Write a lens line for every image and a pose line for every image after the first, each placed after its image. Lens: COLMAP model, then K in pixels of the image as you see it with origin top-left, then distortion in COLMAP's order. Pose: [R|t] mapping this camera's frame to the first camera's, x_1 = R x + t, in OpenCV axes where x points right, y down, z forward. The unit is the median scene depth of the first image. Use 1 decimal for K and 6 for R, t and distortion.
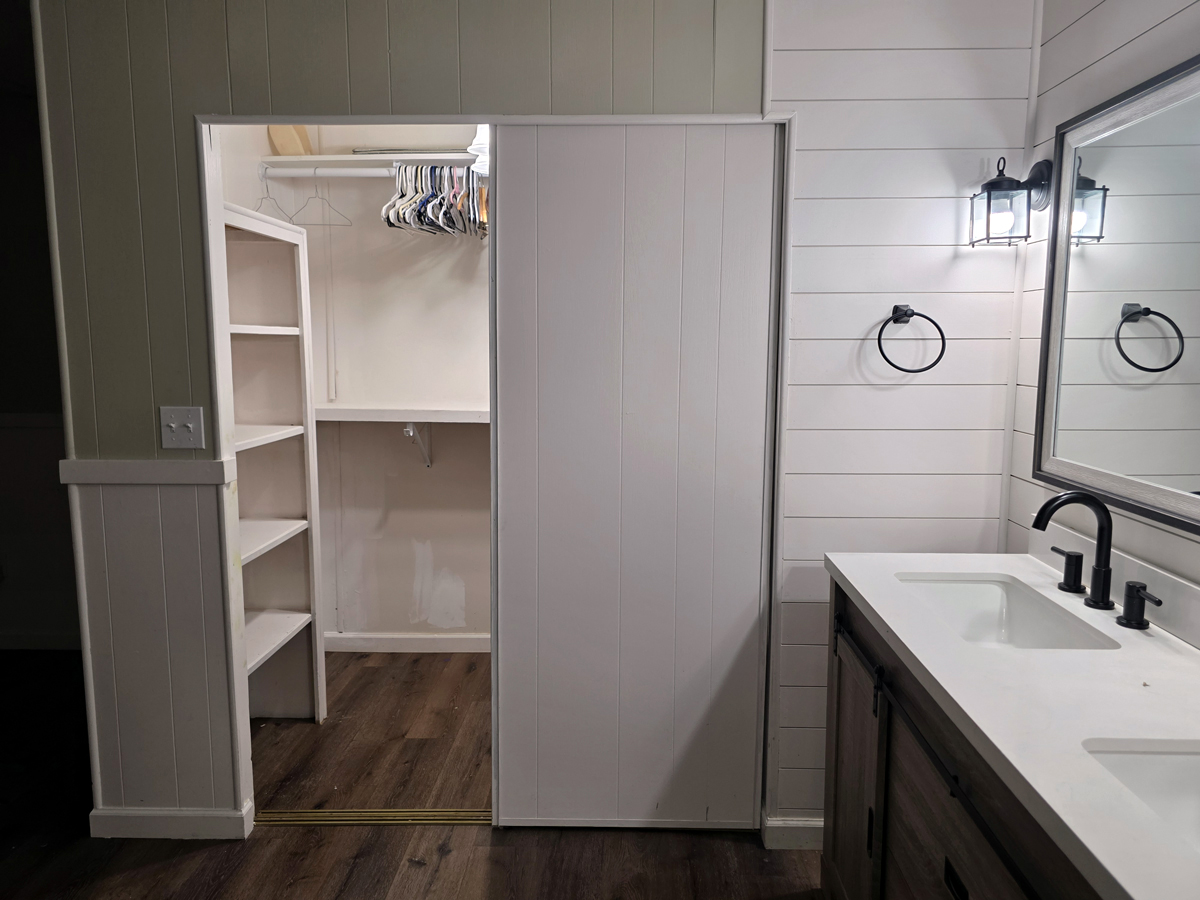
lens RADIAL K [[805.0, 0, 600.2], [0, 805.0, 447.0], [0, 0, 1]] dist [0.054391, -0.046168]
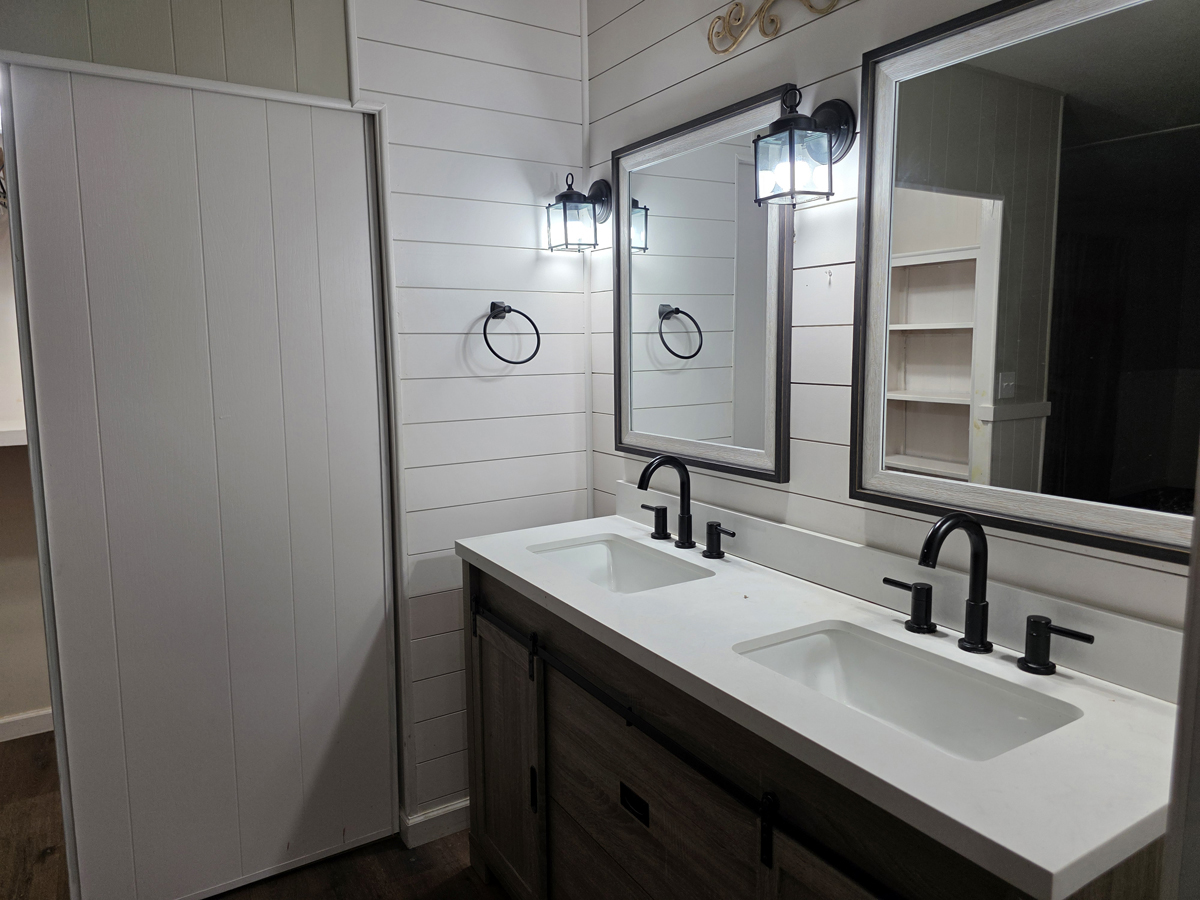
lens RADIAL K [[805.0, 0, 589.1], [0, 805.0, 451.4], [0, 0, 1]] dist [0.054391, -0.046168]
pose [[0.836276, -0.083601, 0.541898, -0.127712], [0.084843, 0.996135, 0.022745, 0.009090], [-0.541705, 0.026955, 0.840137, 0.041417]]
